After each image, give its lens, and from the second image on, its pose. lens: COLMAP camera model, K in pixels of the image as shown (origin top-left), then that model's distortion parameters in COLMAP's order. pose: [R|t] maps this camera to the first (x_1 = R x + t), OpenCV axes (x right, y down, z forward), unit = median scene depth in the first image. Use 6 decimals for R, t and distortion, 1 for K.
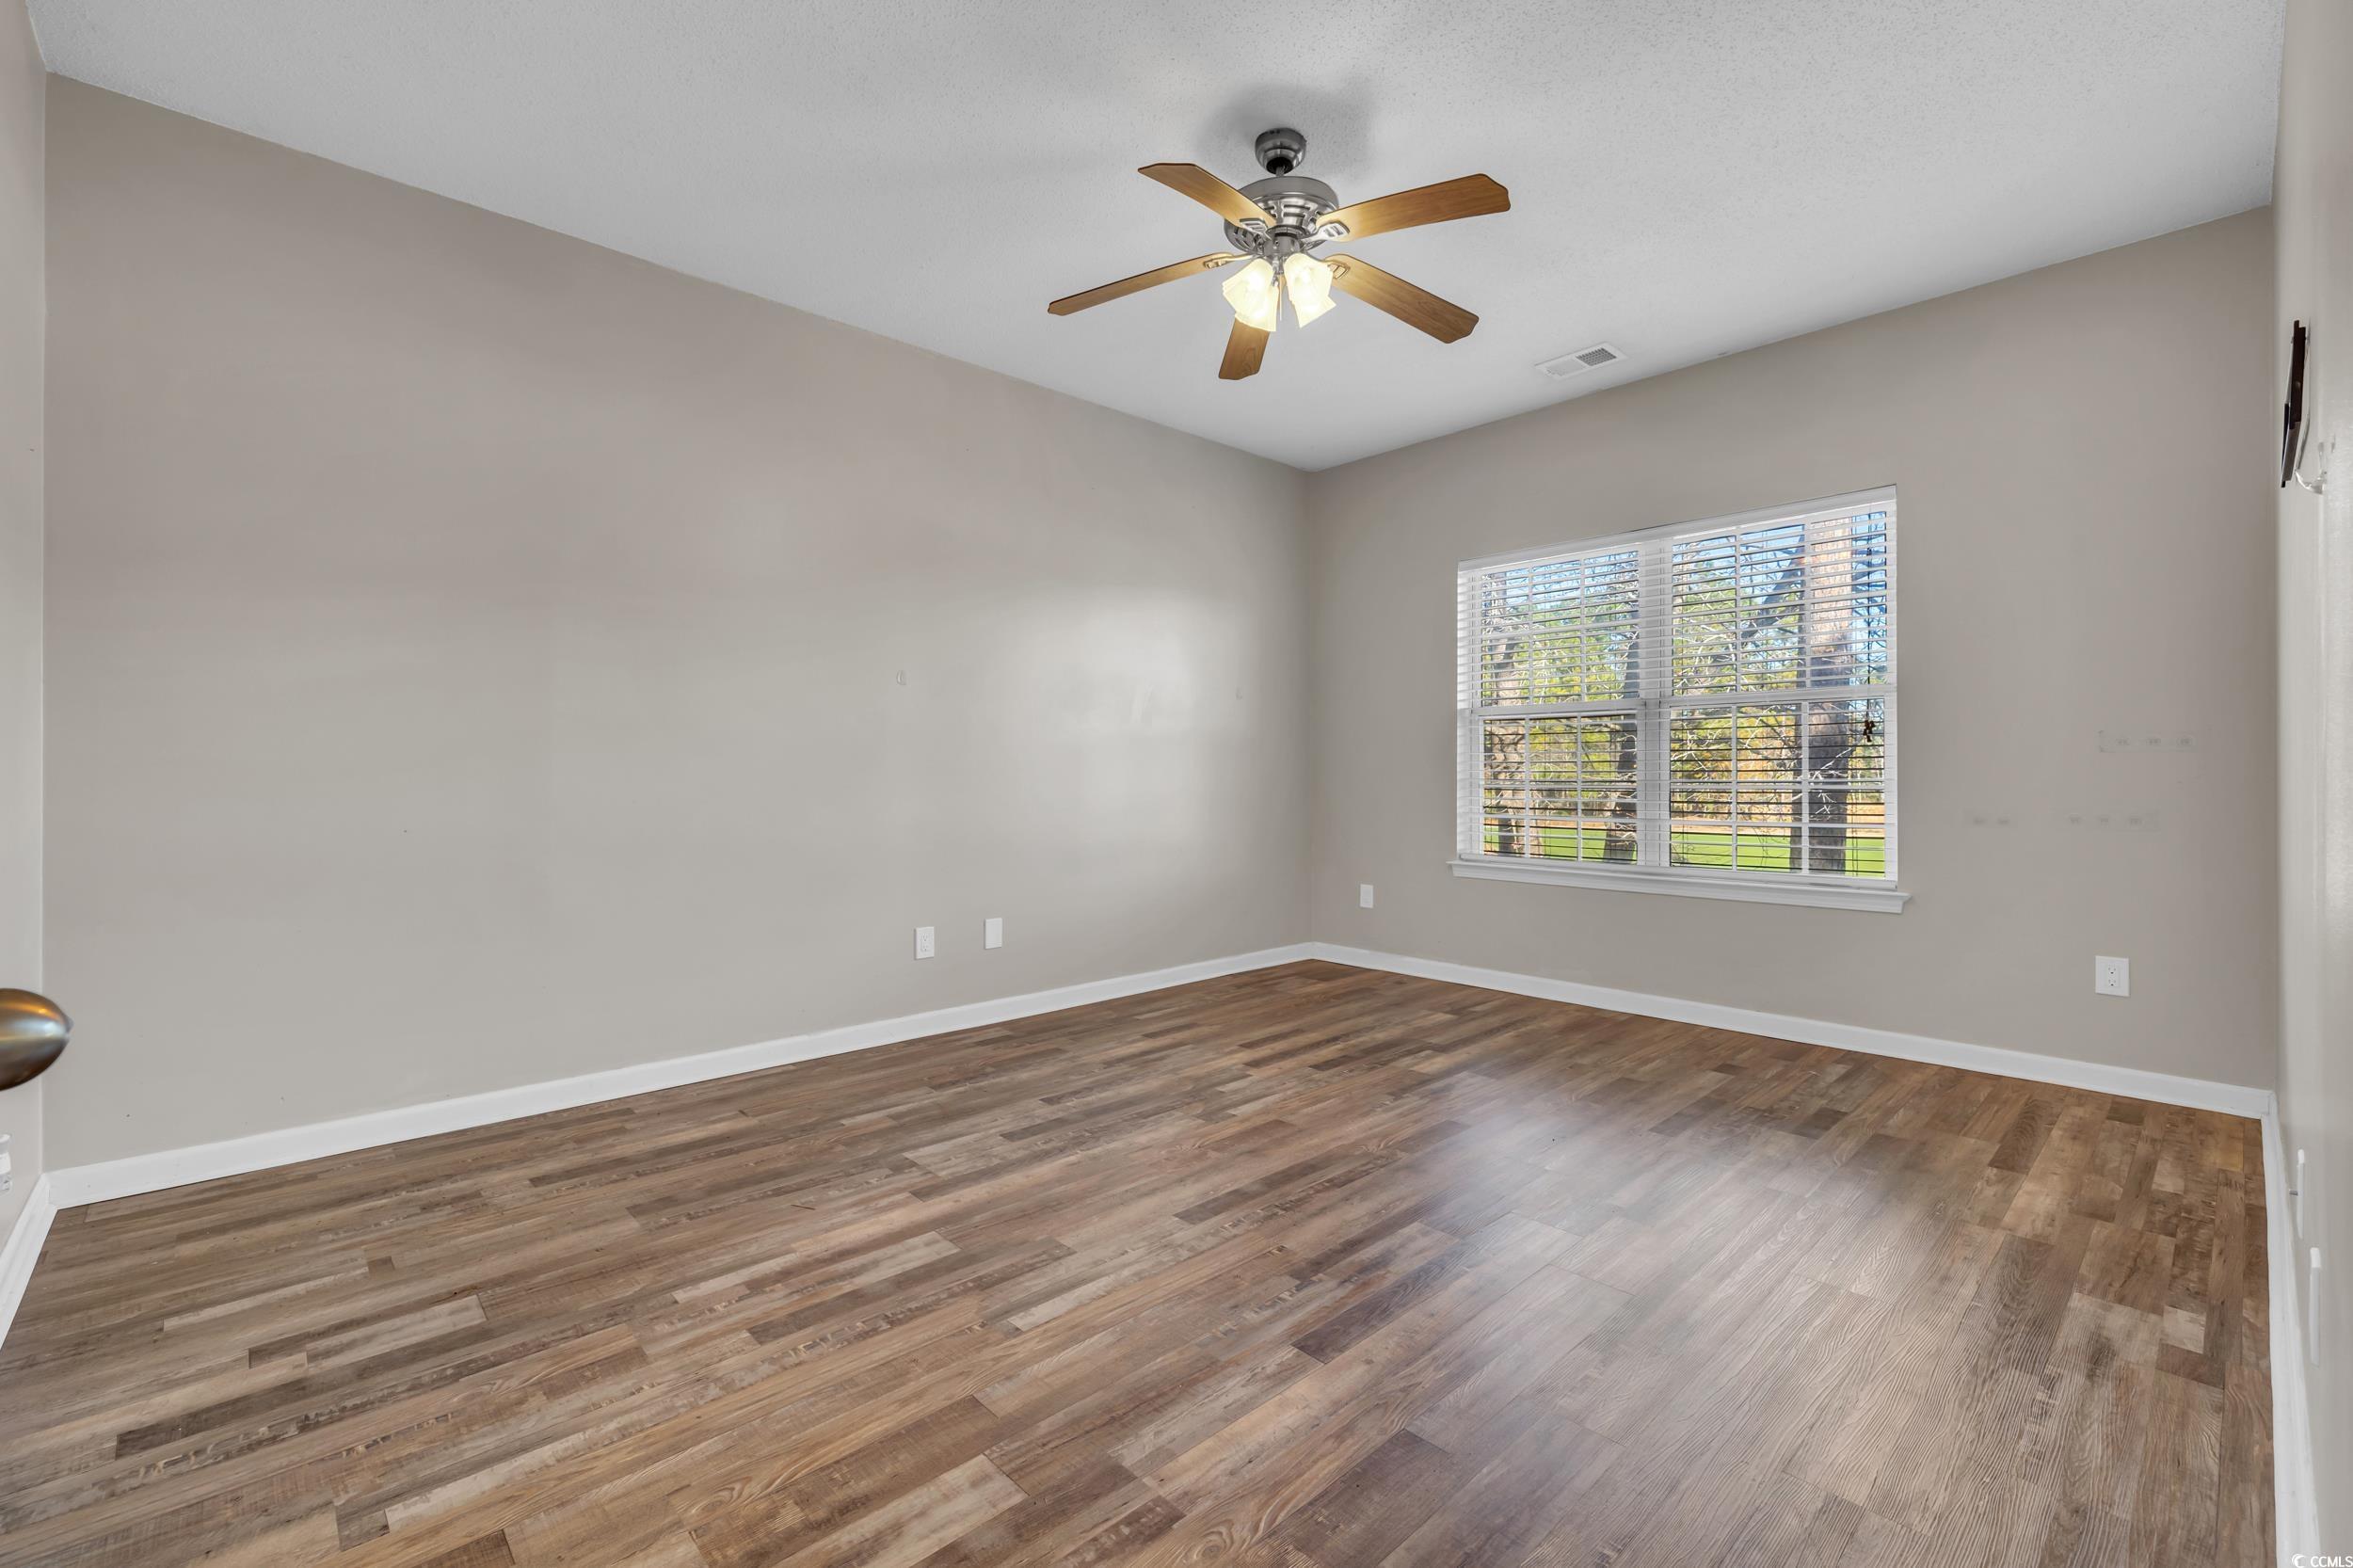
lens RADIAL K [[1005.8, 0, 1180.6], [0, 1005.8, 770.8], [0, 0, 1]] dist [0.000325, 0.000297]
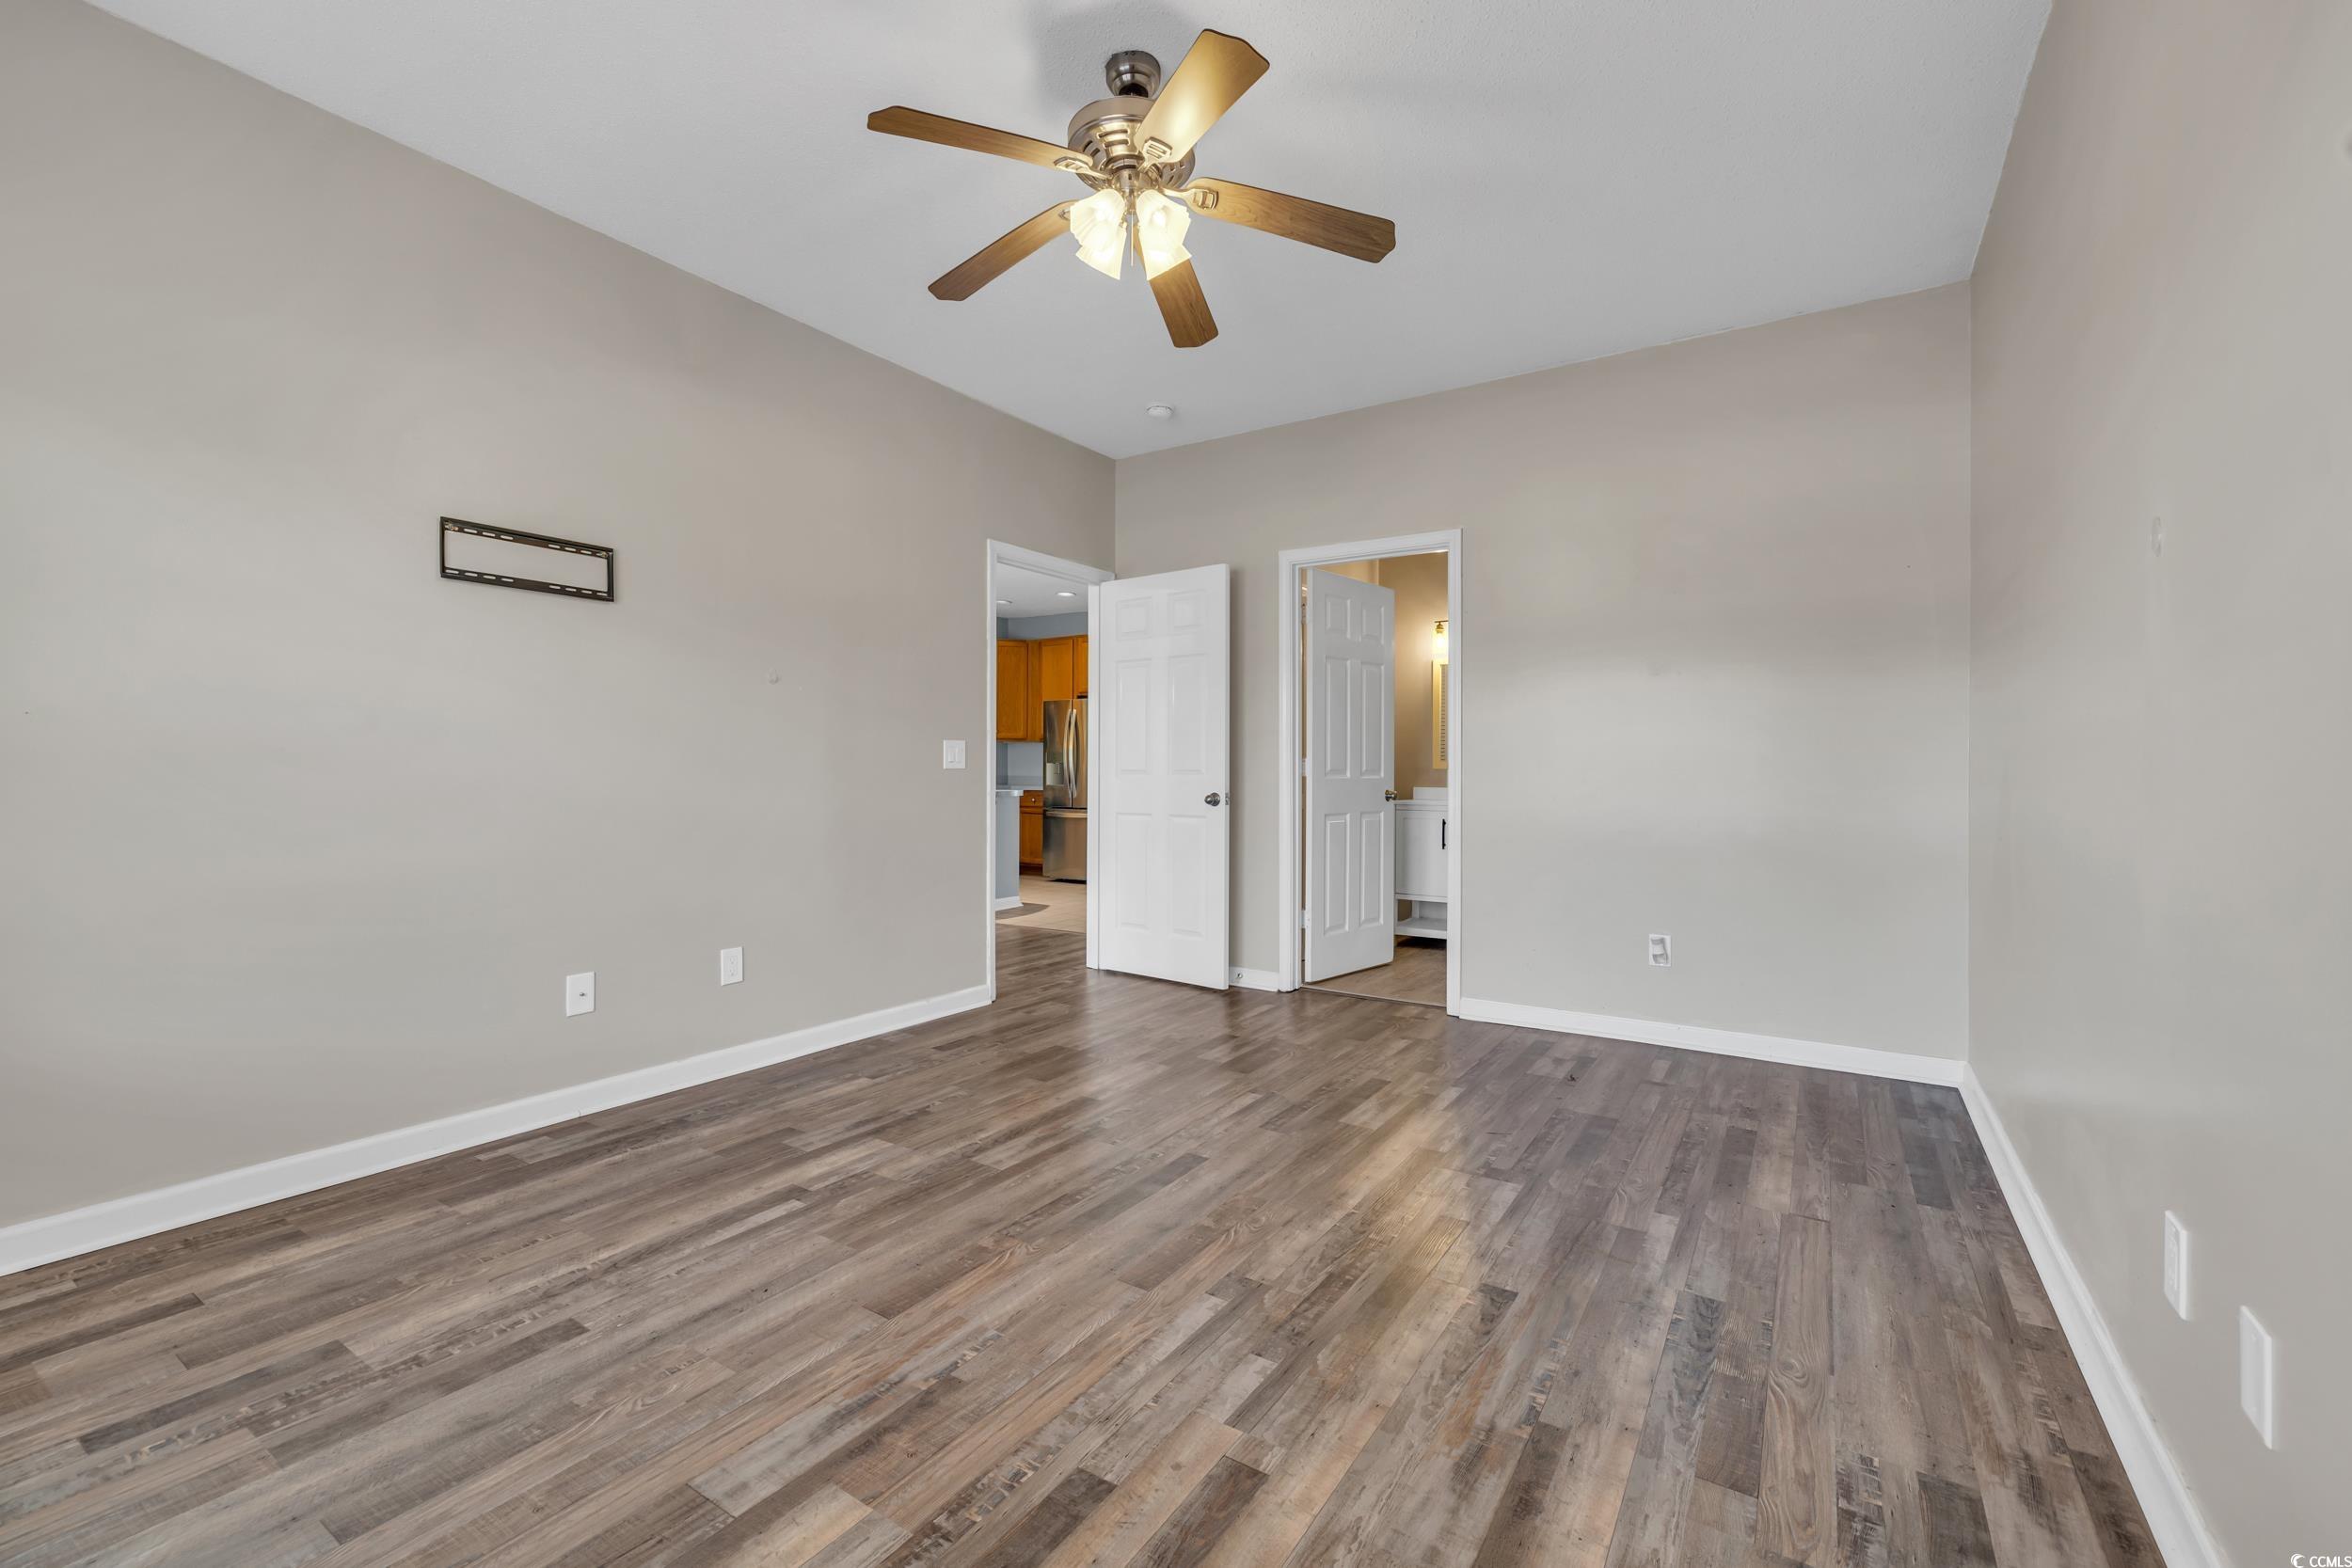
lens RADIAL K [[1005.3, 0, 1180.1], [0, 1005.3, 770.8], [0, 0, 1]] dist [0.000325, 0.000297]
pose [[-0.972506, -0.004293, -0.232838, 0.254529], [-0.004028, 0.999991, -0.001613, -0.008471], [0.232843, -0.000631, -0.972514, 1.806855]]
